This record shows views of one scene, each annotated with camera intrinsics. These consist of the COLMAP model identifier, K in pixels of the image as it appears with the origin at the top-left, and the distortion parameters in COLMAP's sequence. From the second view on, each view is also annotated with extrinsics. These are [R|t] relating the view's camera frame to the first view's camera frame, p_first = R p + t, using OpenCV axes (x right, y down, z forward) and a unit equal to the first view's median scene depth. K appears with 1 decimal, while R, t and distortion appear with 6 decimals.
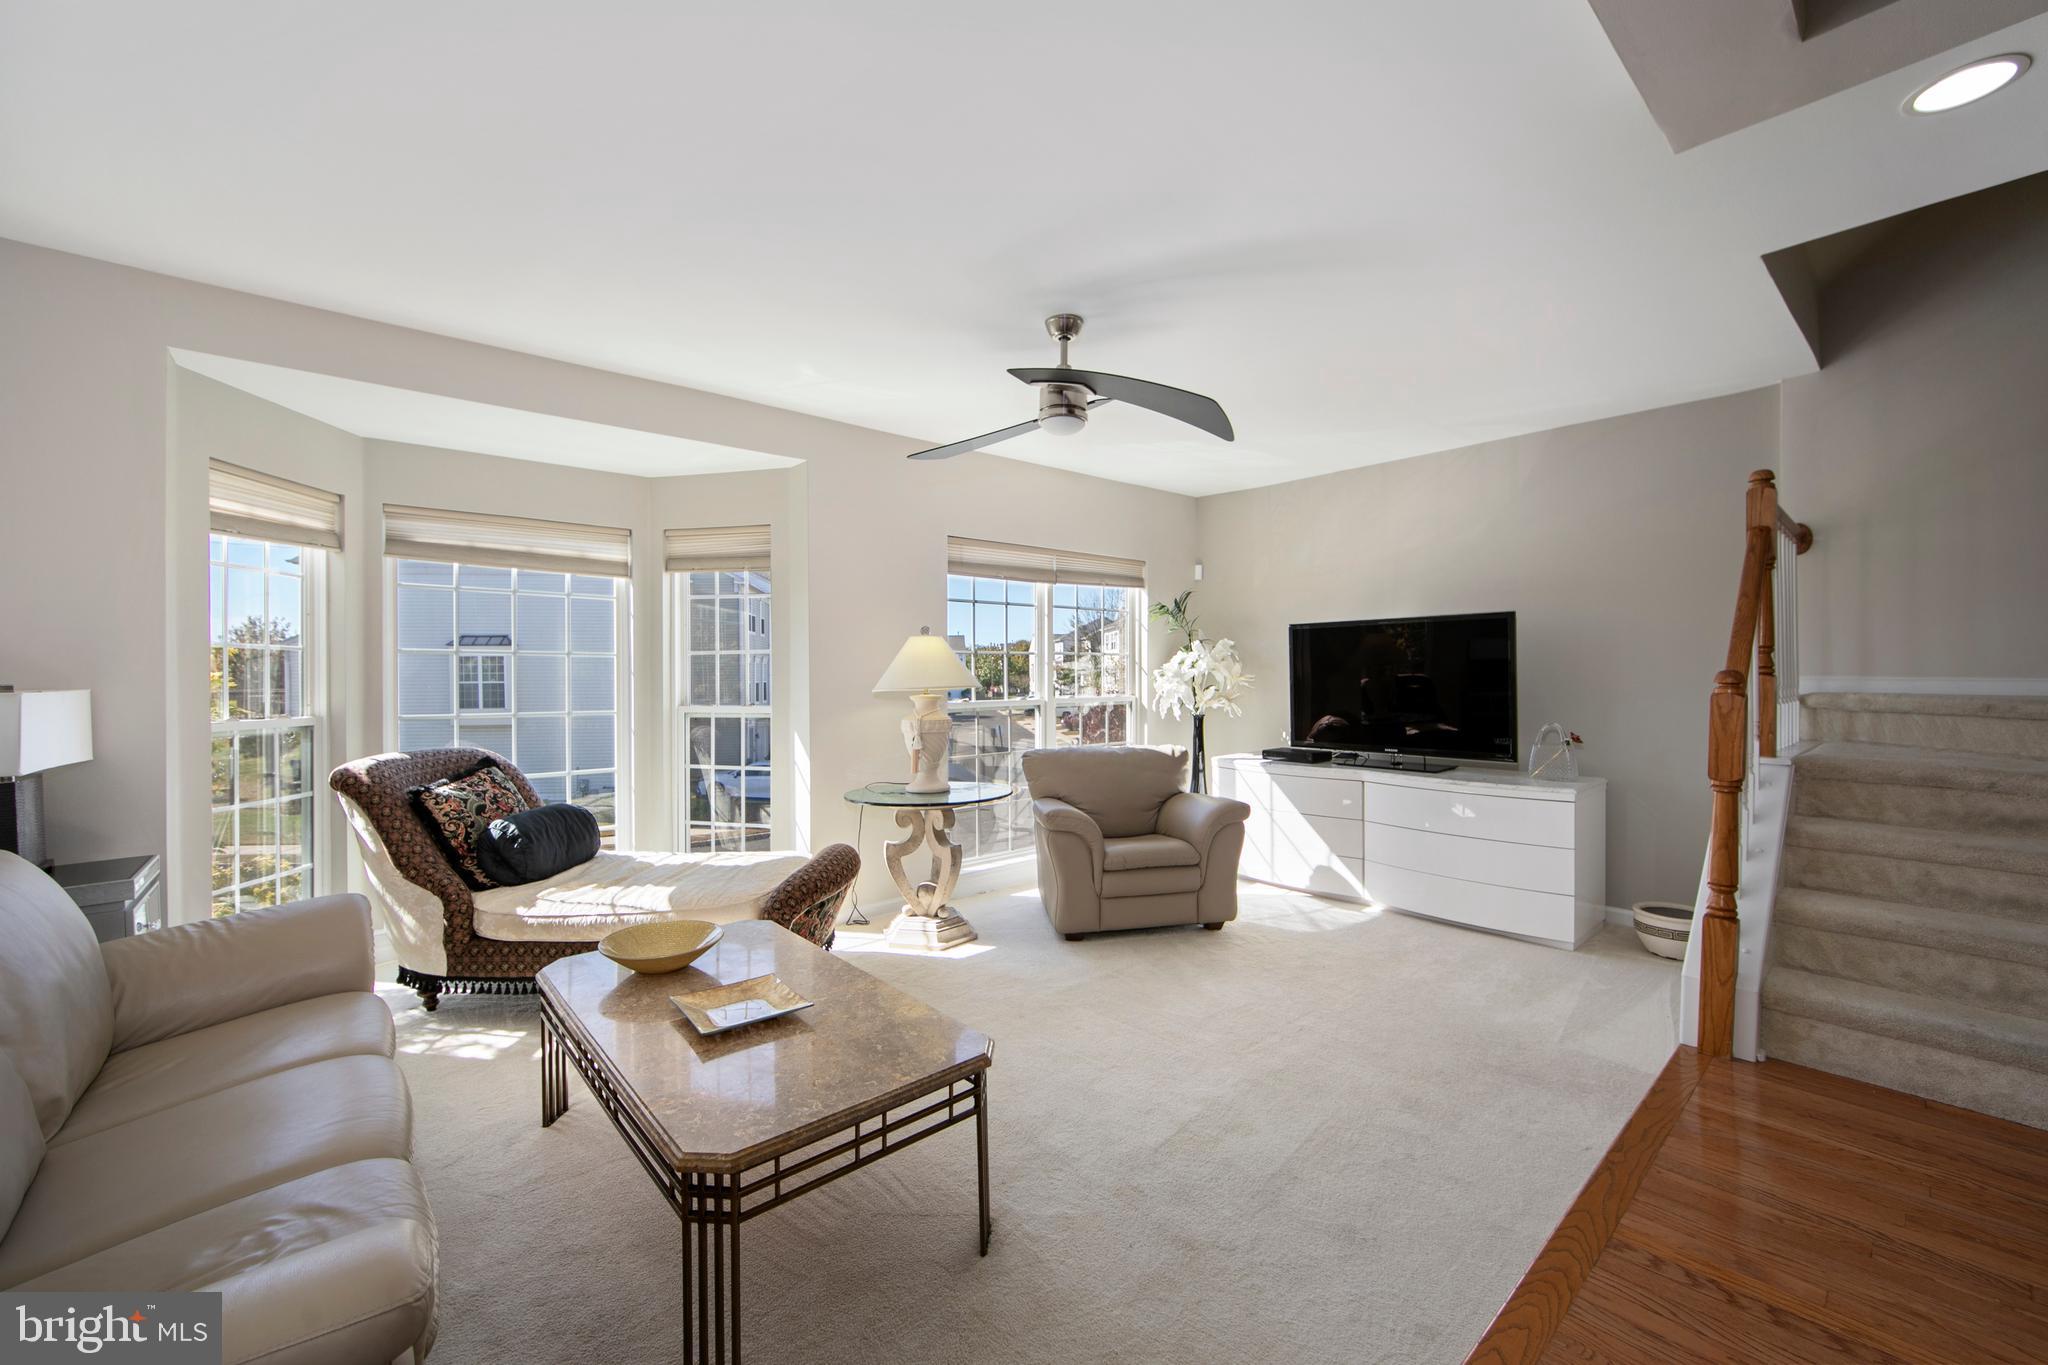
lens RADIAL K [[805.7, 0, 1024.2], [0, 805.7, 676.7], [0, 0, 1]] dist [-0.002324, 0.000610]
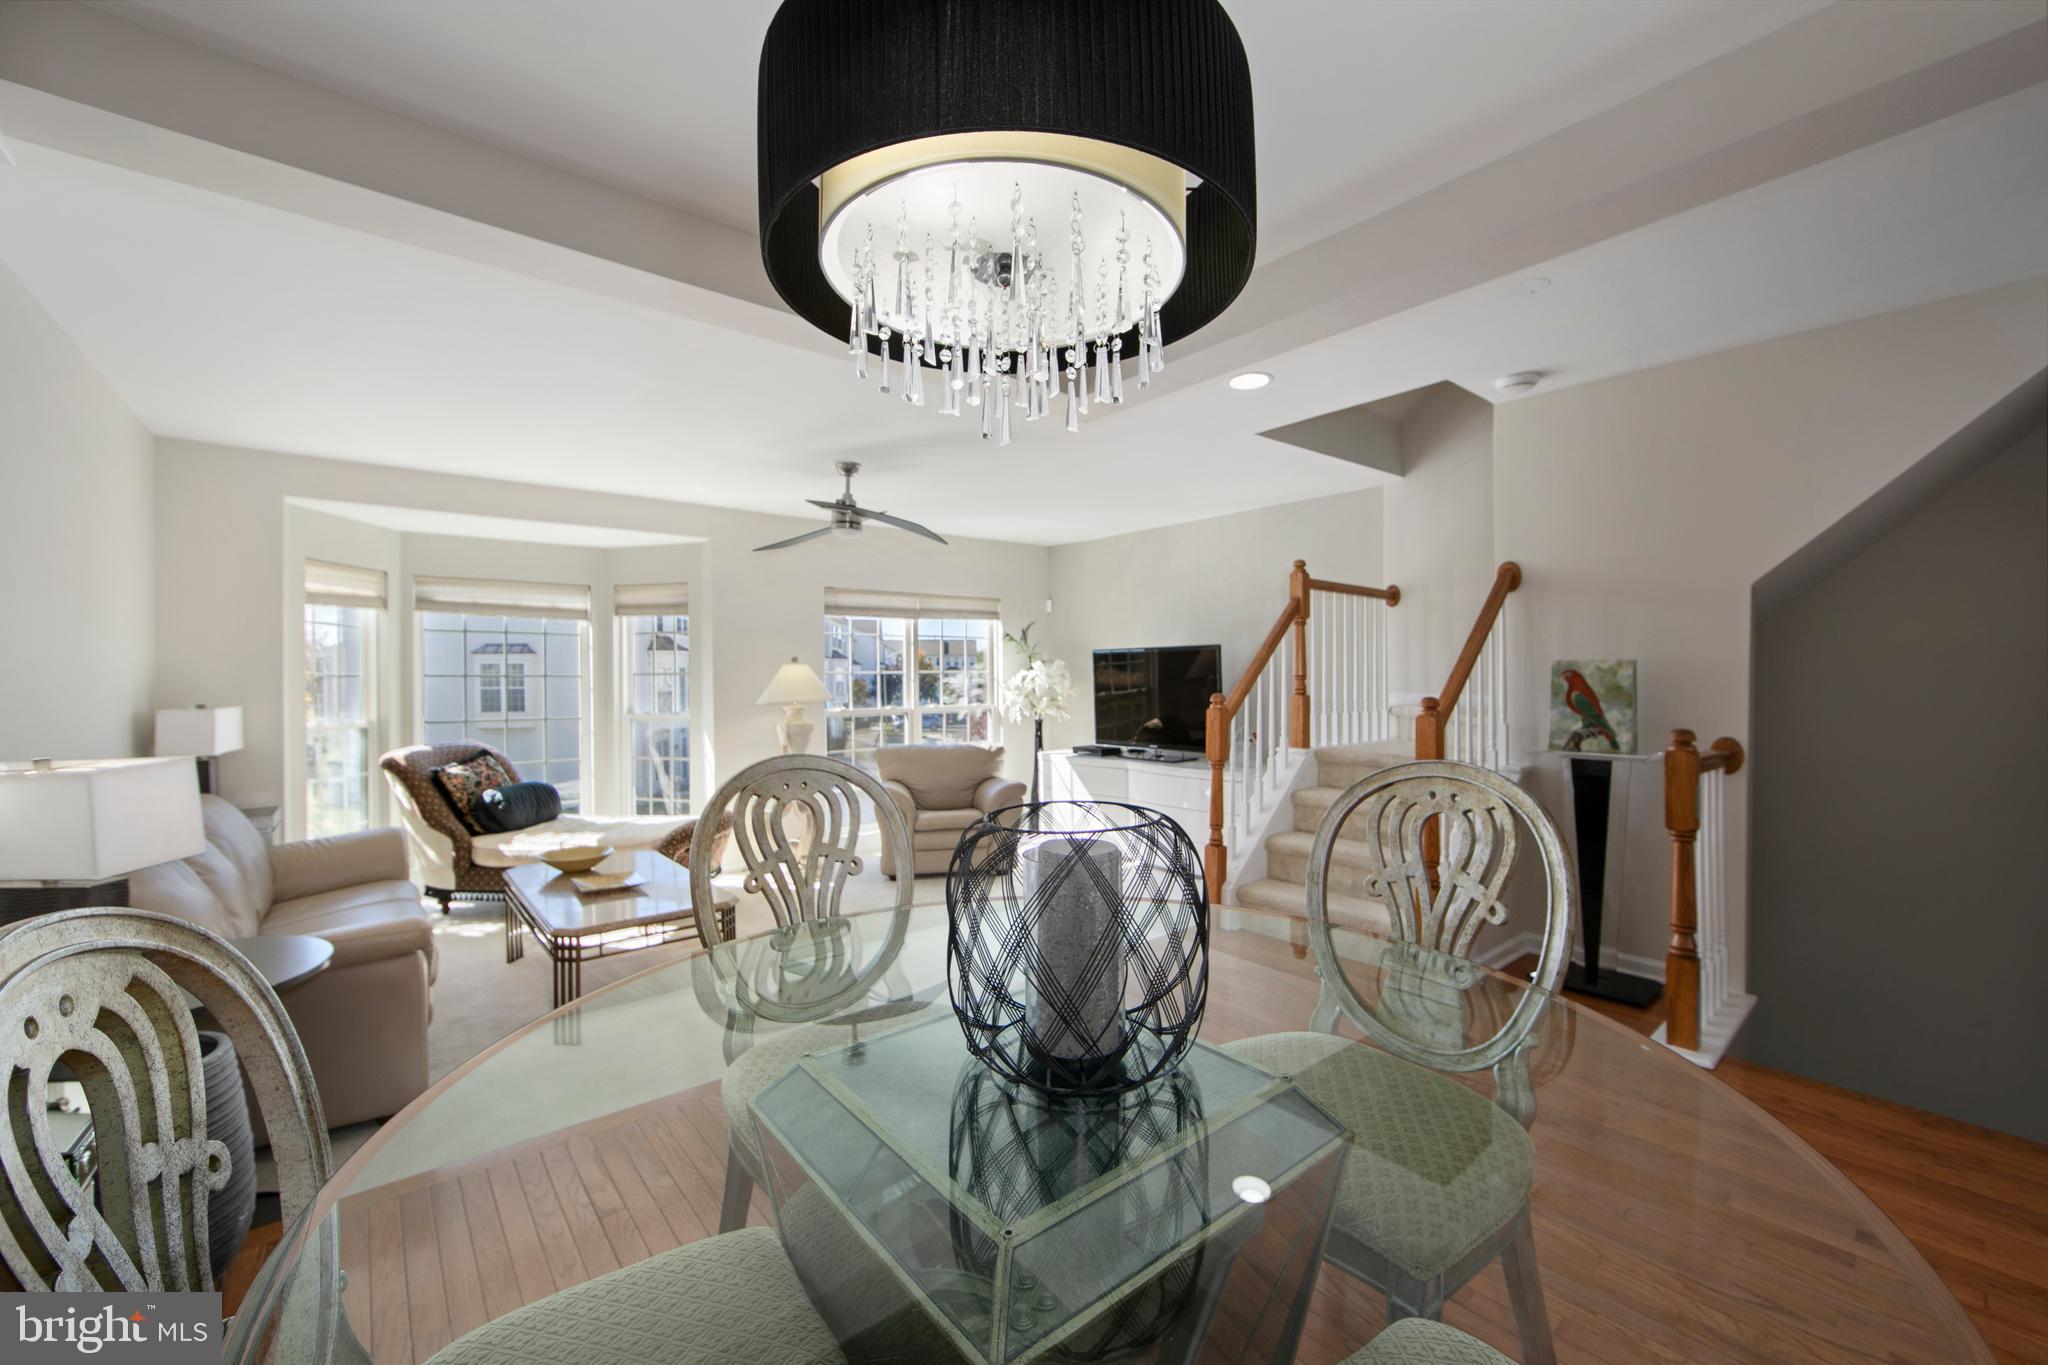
lens RADIAL K [[807.5, 0, 1017.7], [0, 807.5, 681.0], [0, 0, 1]] dist [-0.000135, 0.000047]
pose [[0.999539, -0.001475, -0.030322, 0.340540], [0.001538, 0.999997, 0.002061, -0.025459], [0.030319, -0.002106, 0.999538, -0.428877]]
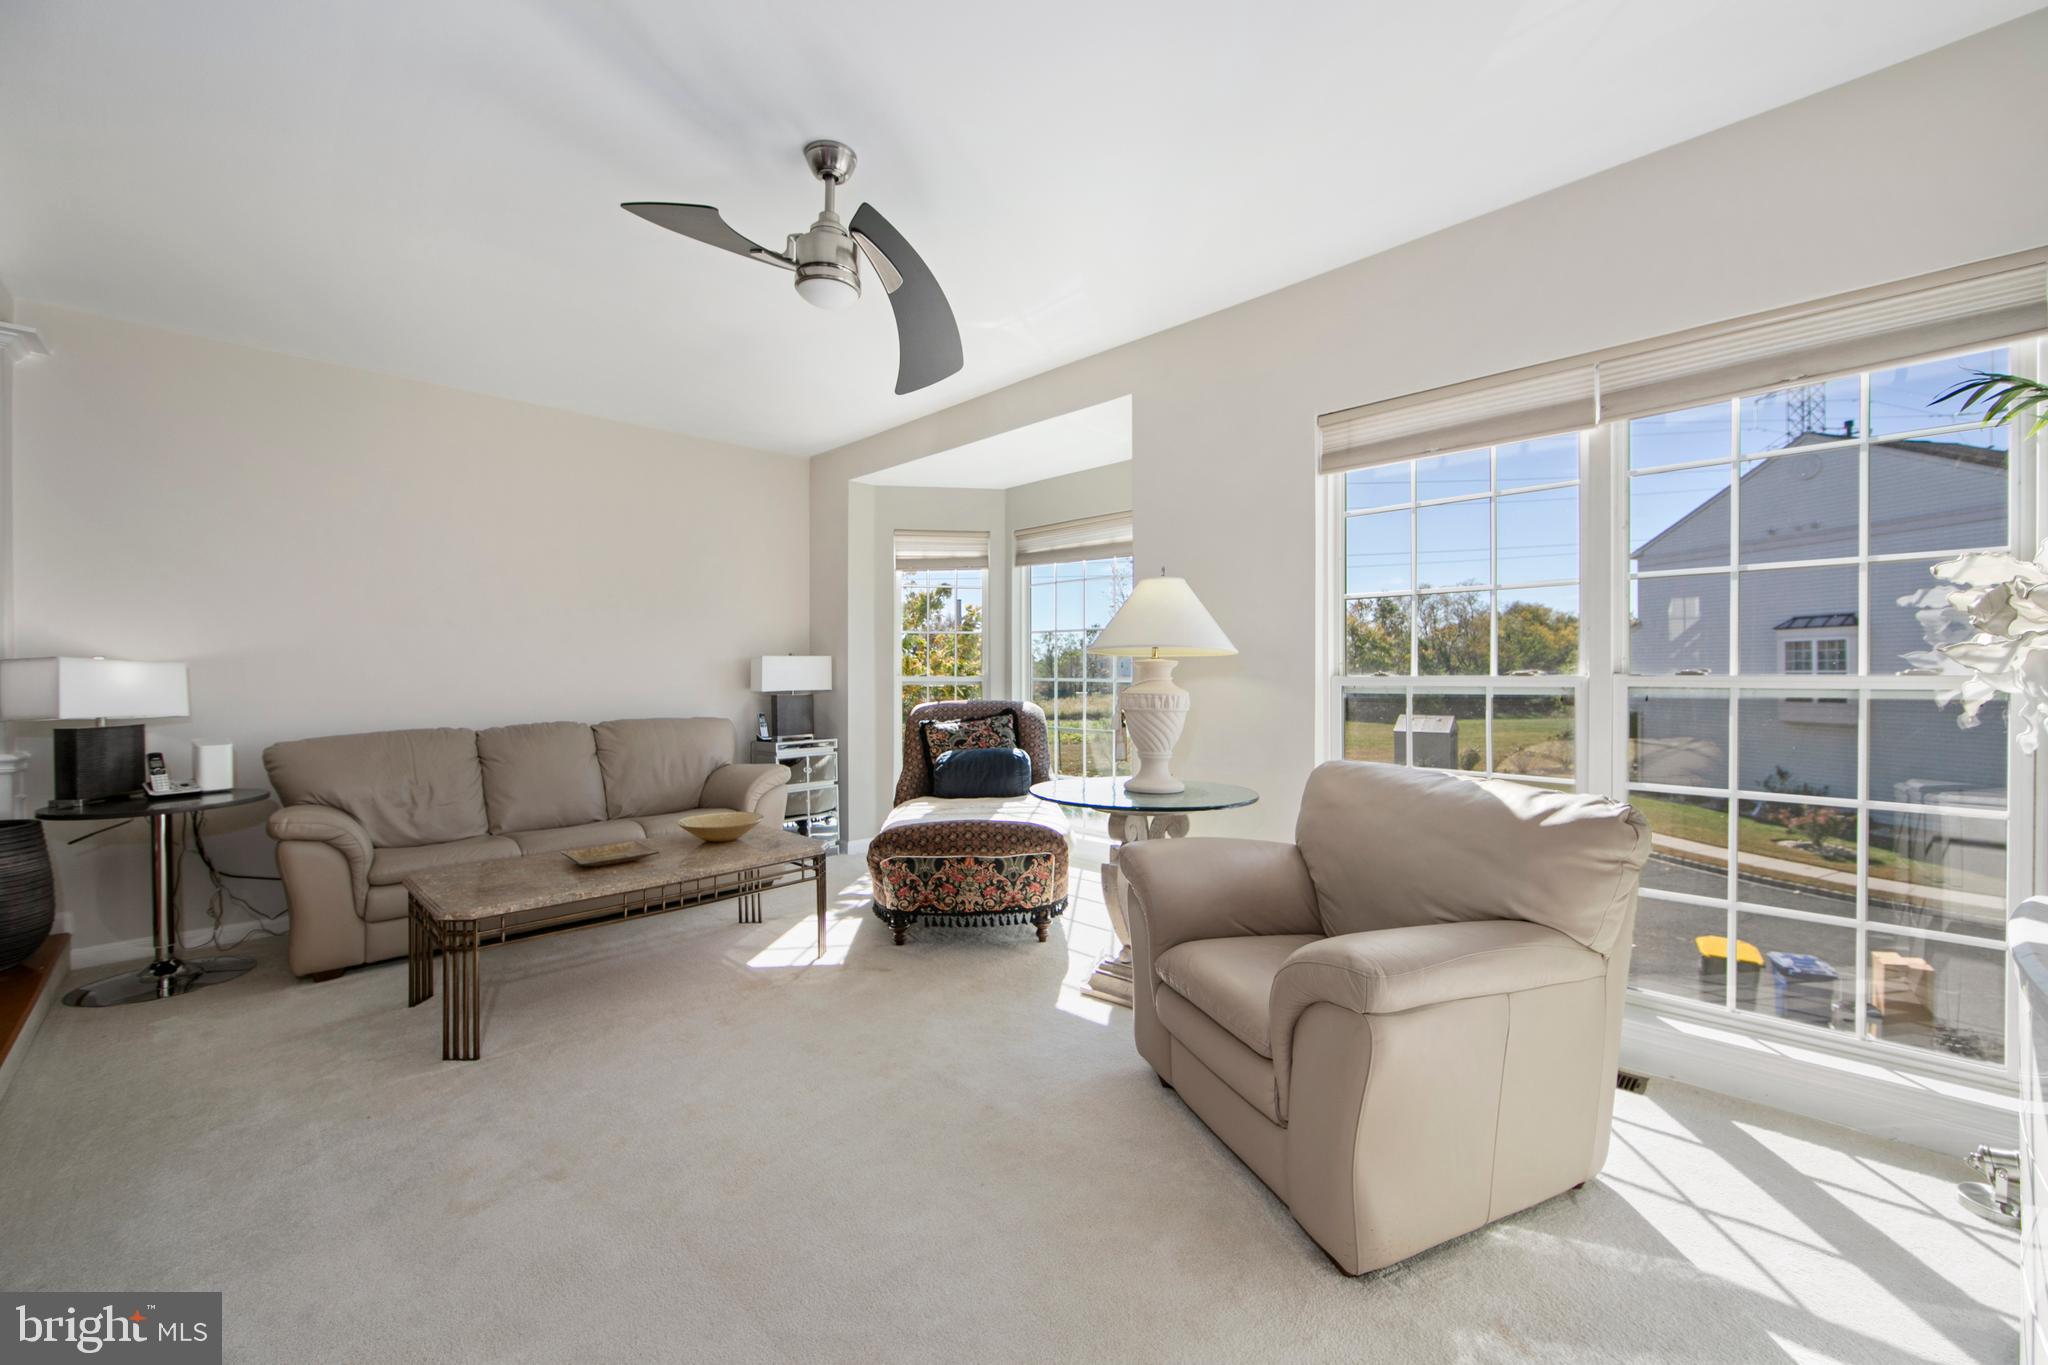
lens RADIAL K [[815.4, 0, 1020.6], [0, 815.4, 676.8], [0, 0, 1]] dist [-0.015014, 0.004333]
pose [[0.073705, 0.009361, -0.997236, 0.675864], [-0.000785, 0.999956, 0.009328, 0.034178], [0.997280, 0.000095, 0.073709, 0.913417]]
